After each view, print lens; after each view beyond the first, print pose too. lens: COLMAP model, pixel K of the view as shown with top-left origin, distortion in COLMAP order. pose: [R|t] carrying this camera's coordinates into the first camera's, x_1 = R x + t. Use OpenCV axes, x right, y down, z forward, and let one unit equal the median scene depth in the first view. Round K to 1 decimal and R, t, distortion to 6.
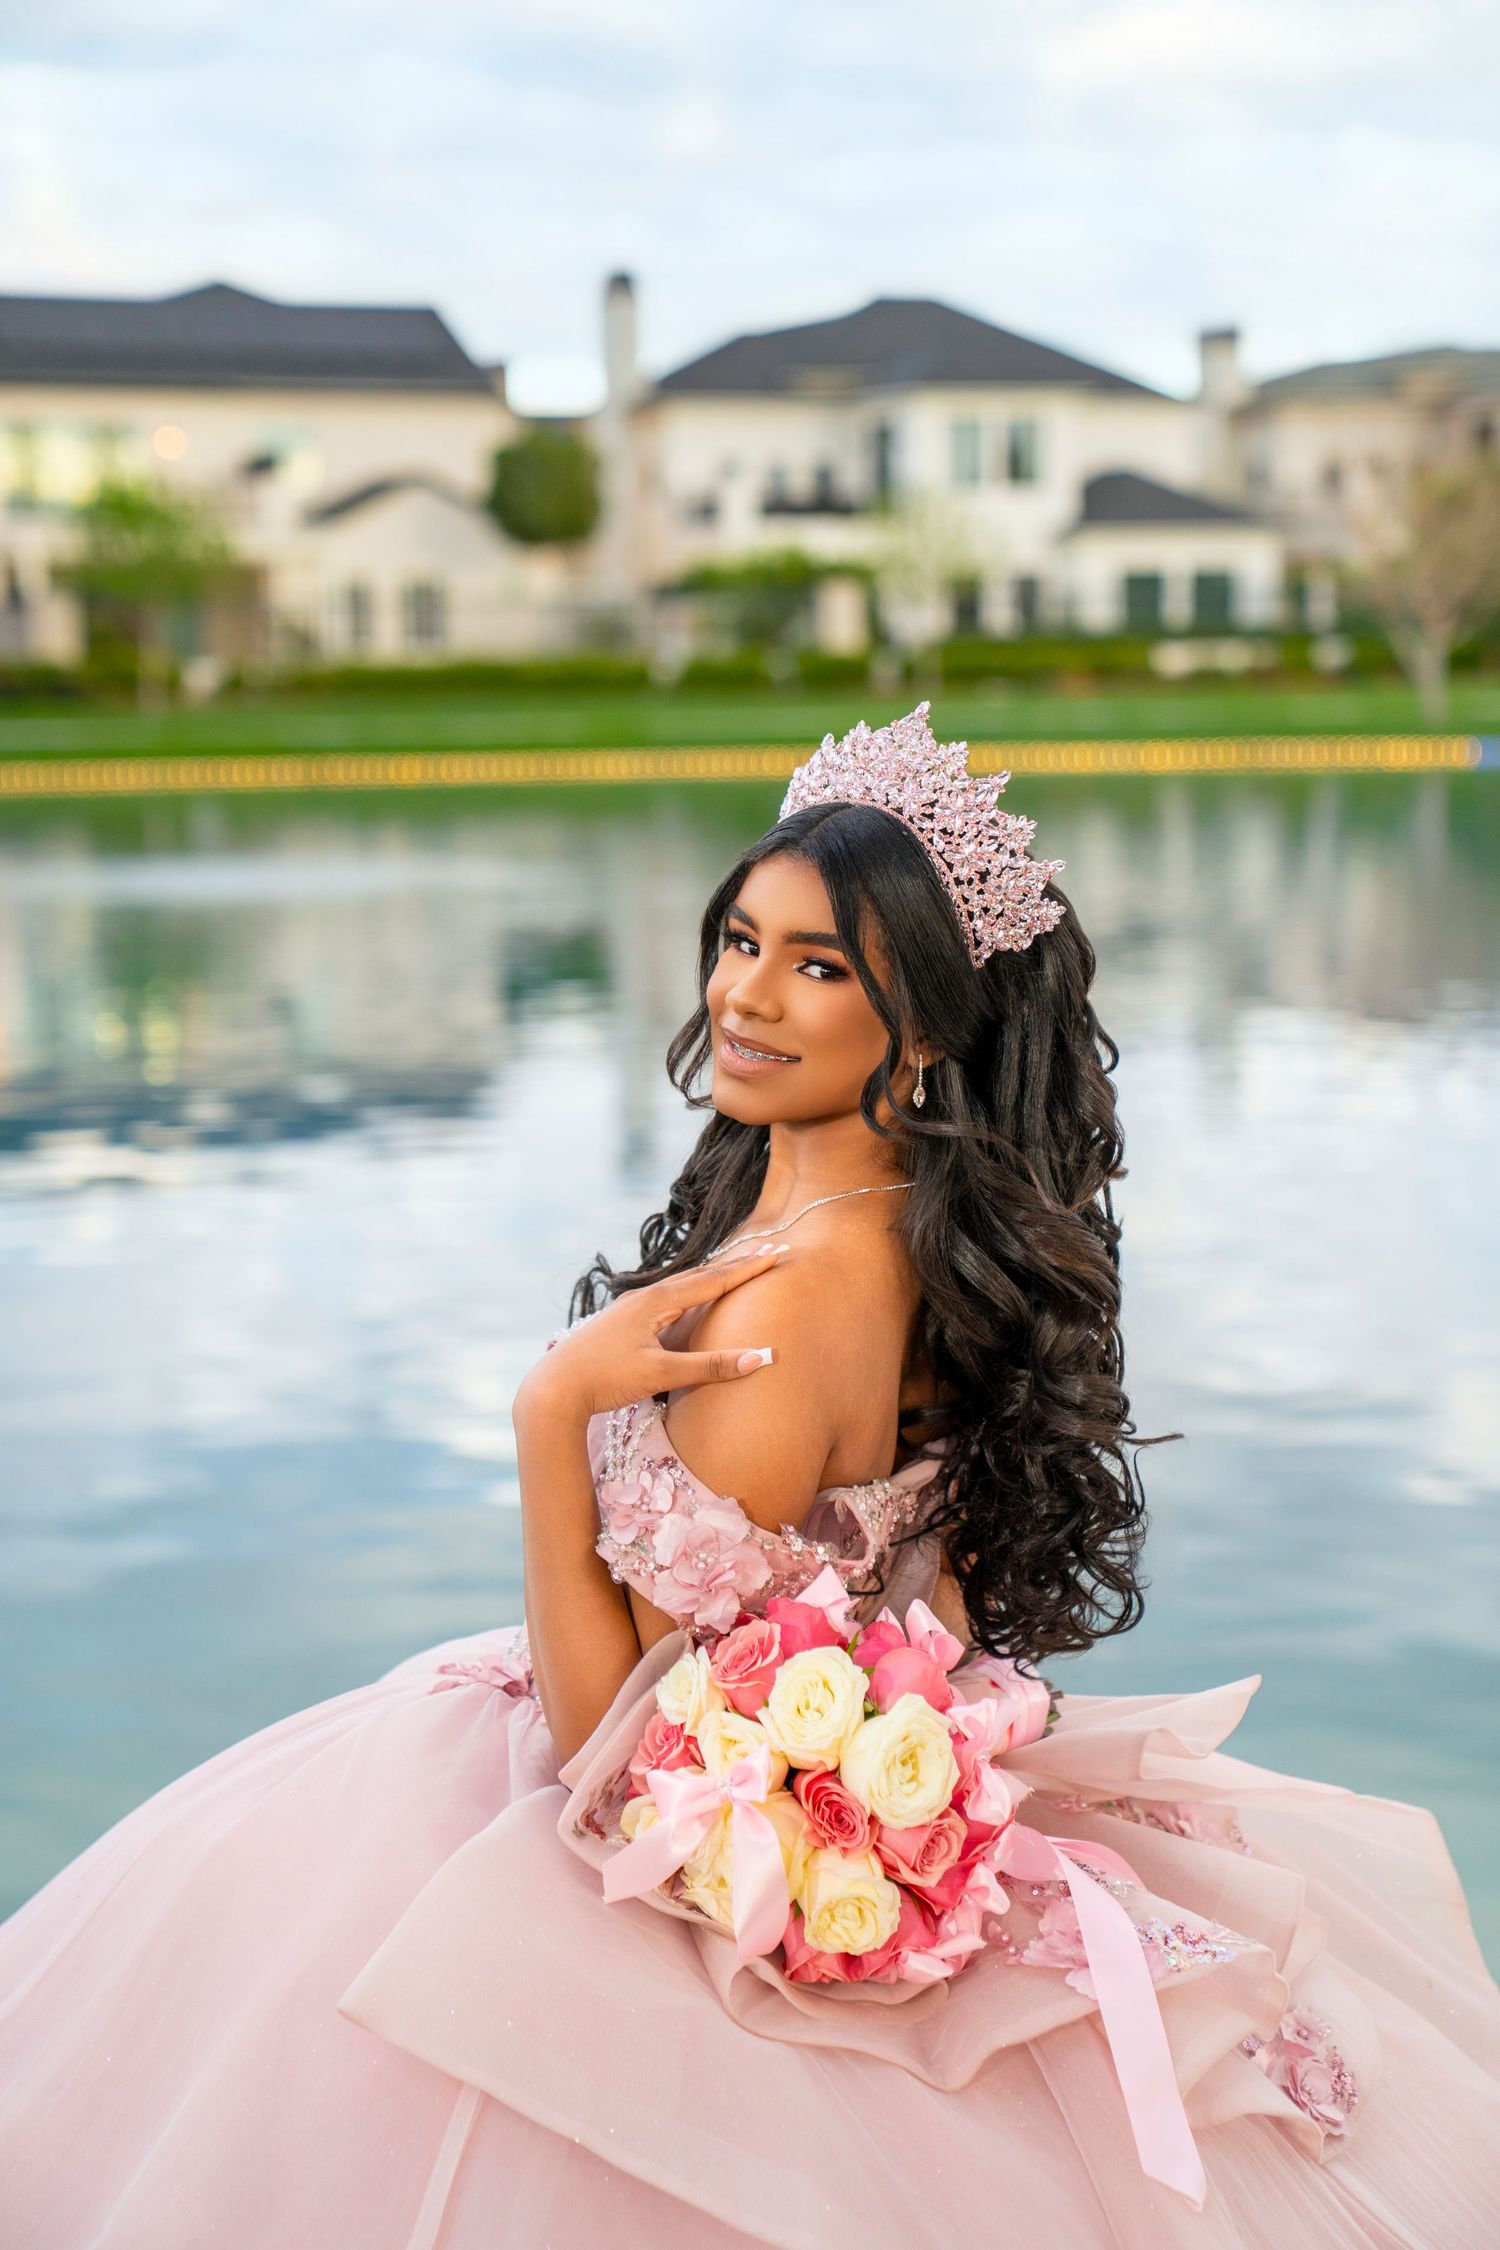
lens RADIAL K [[4422.4, 0, 750.0], [0, 4422.4, 1125.0], [0, 0, 1]] dist [0.331164, -0.006018]
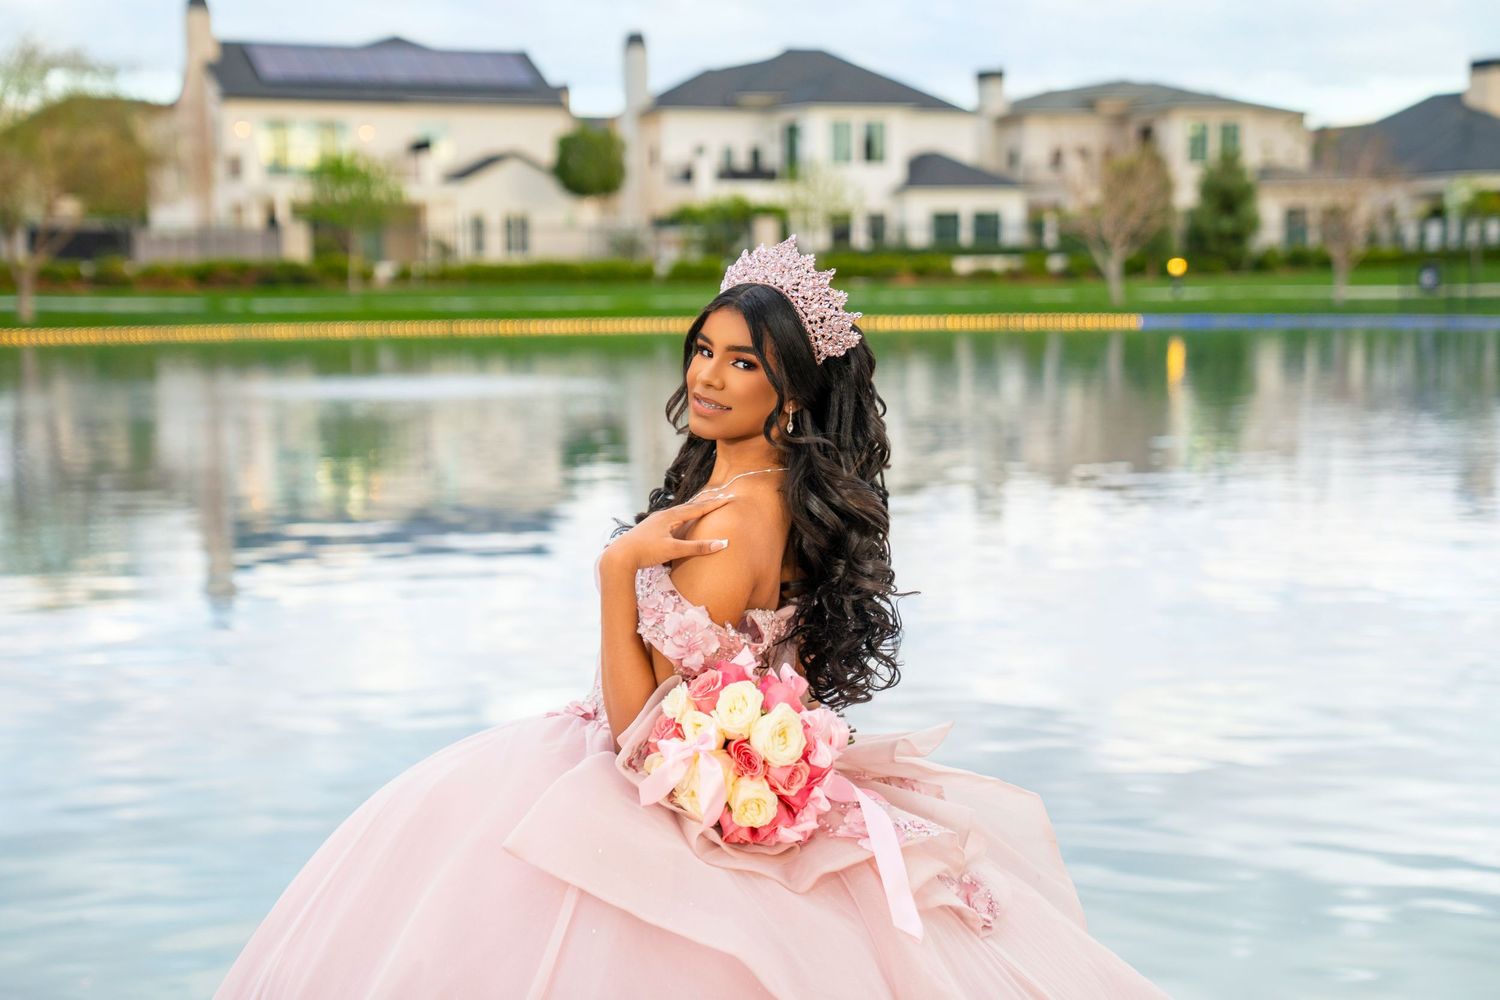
lens RADIAL K [[2716.3, 0, 750.0], [0, 2716.3, 500.0], [0, 0, 1]] dist [0.285364, 0.003306]
pose [[0.999884, 0.004995, 0.014396, 0.001181], [-0.004702, 0.999783, -0.020291, 0.053249], [-0.014494, 0.020221, 0.999690, -0.262013]]
